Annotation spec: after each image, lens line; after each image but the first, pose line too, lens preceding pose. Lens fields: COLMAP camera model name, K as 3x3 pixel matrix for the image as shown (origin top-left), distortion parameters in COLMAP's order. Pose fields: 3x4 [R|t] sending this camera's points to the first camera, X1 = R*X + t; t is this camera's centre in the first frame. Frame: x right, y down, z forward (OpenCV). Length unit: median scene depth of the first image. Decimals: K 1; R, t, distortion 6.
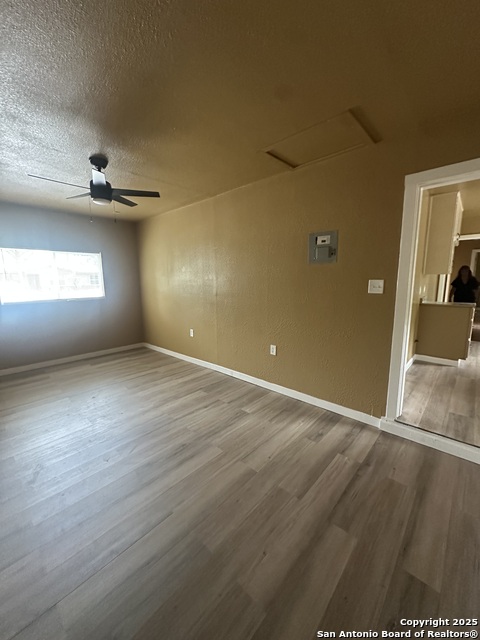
lens RADIAL K [[256.3, 0, 240.9], [0, 256.3, 318.4], [0, 0, 1]] dist [-0.001127, -0.000099]
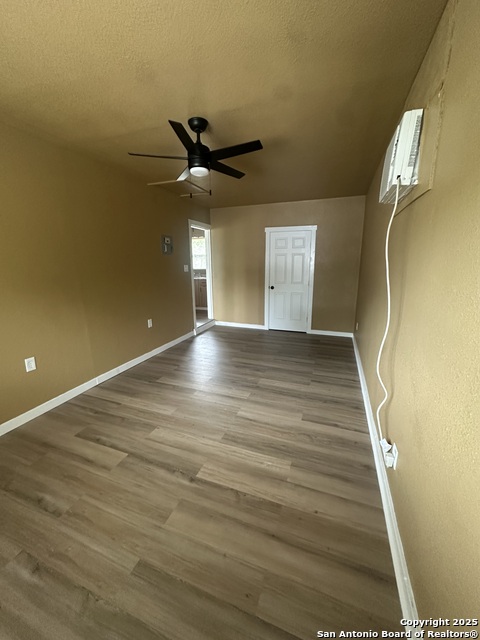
lens RADIAL K [[256.3, 0, 240.9], [0, 256.3, 318.4], [0, 0, 1]] dist [-0.001127, -0.000099]
pose [[-0.376942, -0.190267, 0.906484, -1.399962], [0.153875, 0.952211, 0.263850, -0.190636], [-0.913366, 0.238941, -0.329651, 1.216385]]
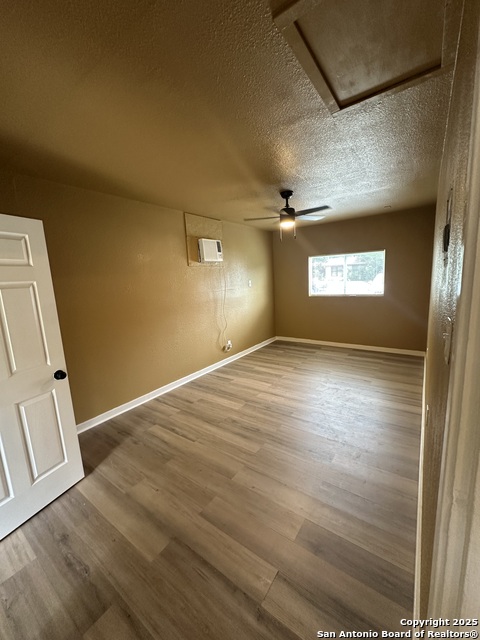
lens RADIAL K [[256.3, 0, 240.9], [0, 256.3, 318.4], [0, 0, 1]] dist [-0.001127, -0.000099]
pose [[0.118048, 0.157607, -0.980421, 0.723447], [-0.100524, 0.984149, 0.146103, -0.153367], [0.987907, 0.081309, 0.132020, 0.611488]]
